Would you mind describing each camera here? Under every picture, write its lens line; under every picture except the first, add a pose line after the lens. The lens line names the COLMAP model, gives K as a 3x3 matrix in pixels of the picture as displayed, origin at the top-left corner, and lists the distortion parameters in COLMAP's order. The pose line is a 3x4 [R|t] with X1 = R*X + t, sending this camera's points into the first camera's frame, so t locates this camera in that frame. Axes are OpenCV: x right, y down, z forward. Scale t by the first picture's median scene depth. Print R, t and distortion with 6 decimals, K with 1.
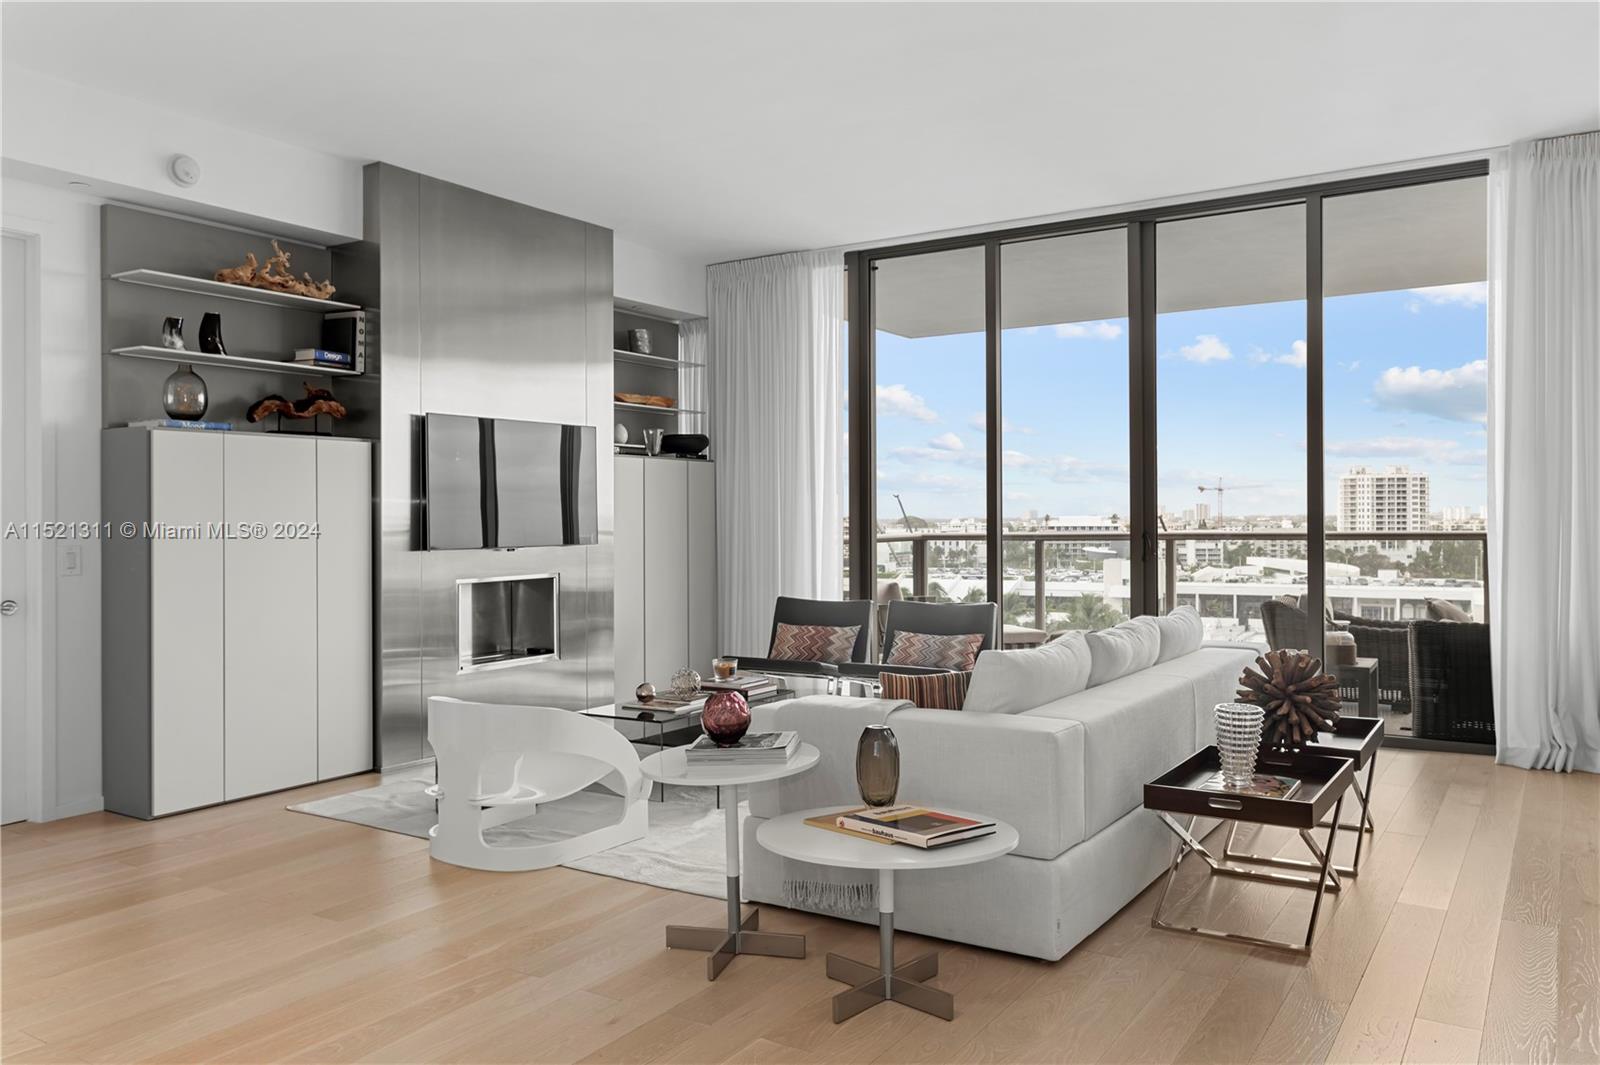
lens RADIAL K [[1161.8, 0, 797.6], [0, 1161.8, 525.1], [0, 0, 1]] dist [-0.002658, 0.011060]
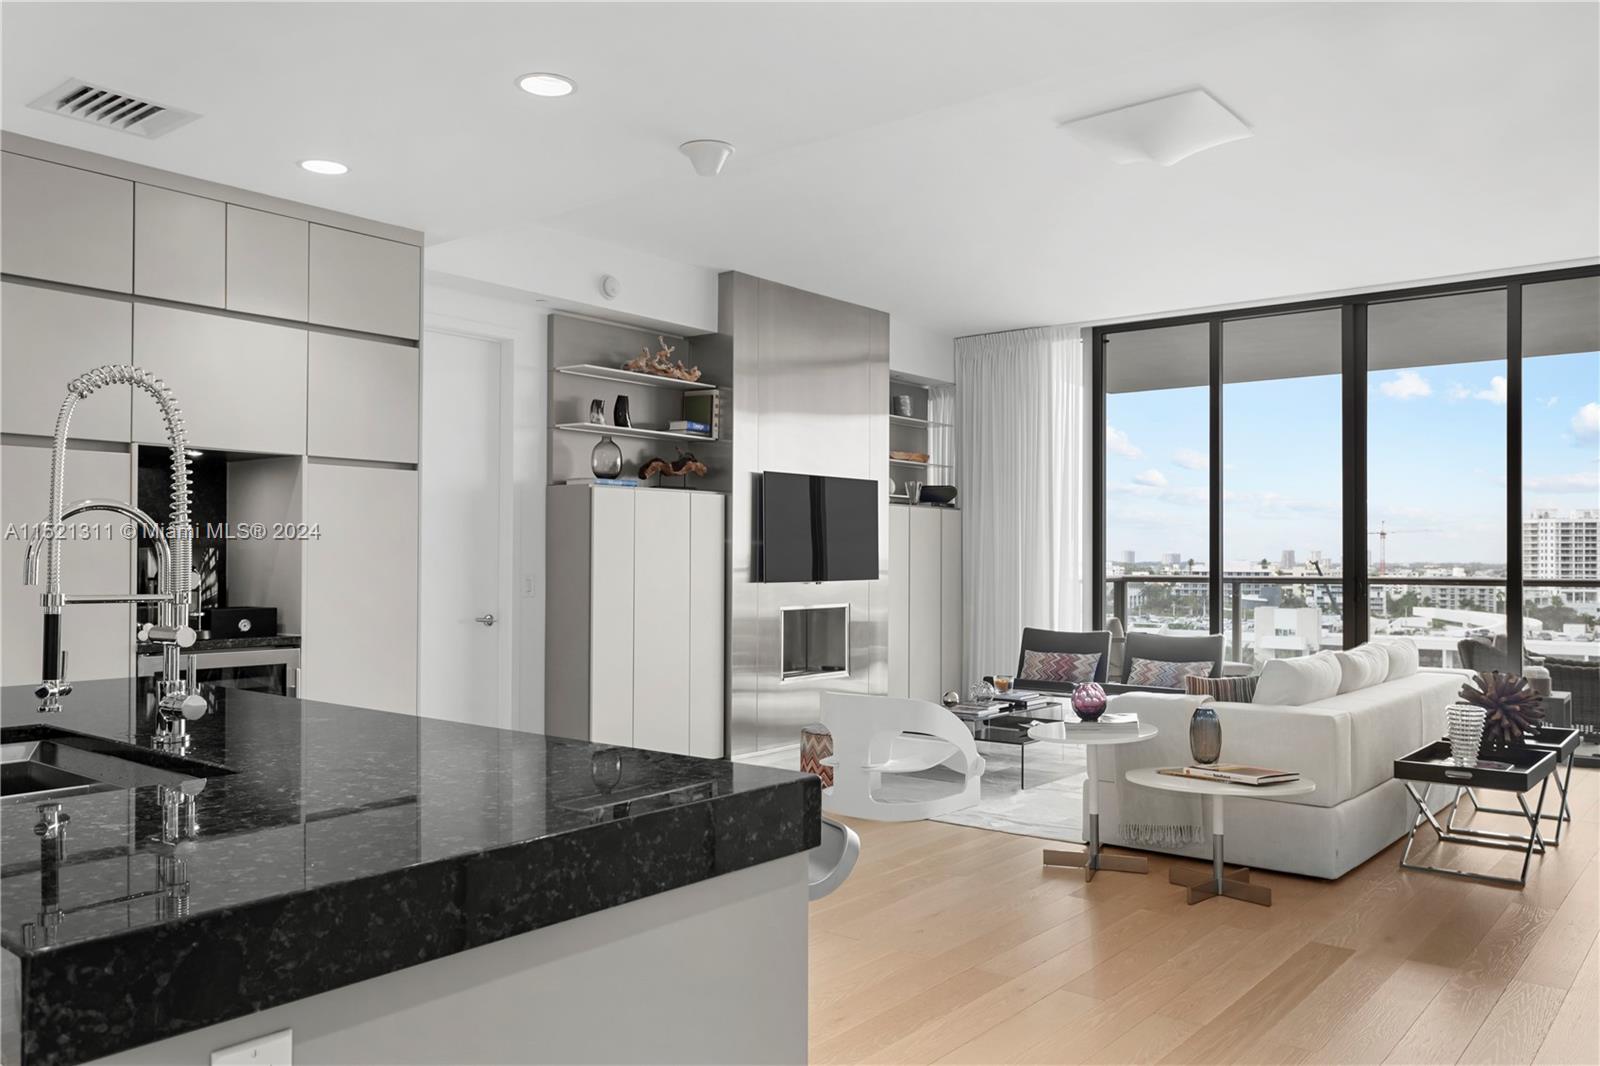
lens RADIAL K [[1225.9, 0, 809.2], [0, 1225.9, 546.3], [0, 0, 1]] dist [0.003654, 0.002443]
pose [[0.996143, 0.010368, -0.087134, -0.159447], [-0.011787, 0.999806, -0.015794, 0.003552], [0.086954, 0.016760, 0.996071, -0.299365]]
